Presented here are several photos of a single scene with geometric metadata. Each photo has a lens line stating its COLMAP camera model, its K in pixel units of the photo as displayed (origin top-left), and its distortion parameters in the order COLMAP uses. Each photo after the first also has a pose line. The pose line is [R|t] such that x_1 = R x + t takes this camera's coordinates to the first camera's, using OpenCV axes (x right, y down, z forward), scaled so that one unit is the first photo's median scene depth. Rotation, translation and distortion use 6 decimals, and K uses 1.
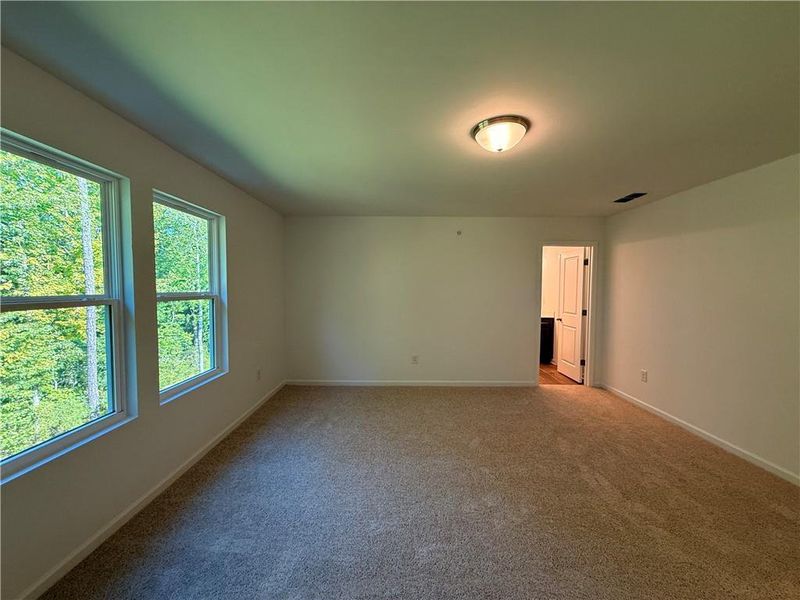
lens RADIAL K [[318.5, 0, 398.5], [0, 318.5, 300.3], [0, 0, 1]] dist [0.001822, 0.000079]
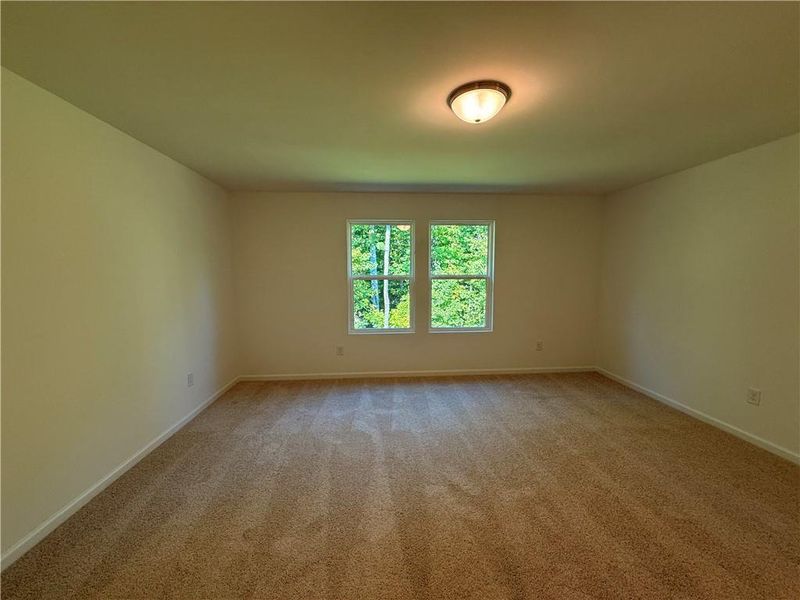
lens RADIAL K [[318.5, 0, 398.5], [0, 318.5, 300.3], [0, 0, 1]] dist [0.001822, 0.000079]
pose [[0.106864, 0.078142, -0.991198, 0.987319], [-0.042395, 0.996358, 0.073979, -0.000751], [0.993369, 0.034116, 0.109788, 0.518647]]
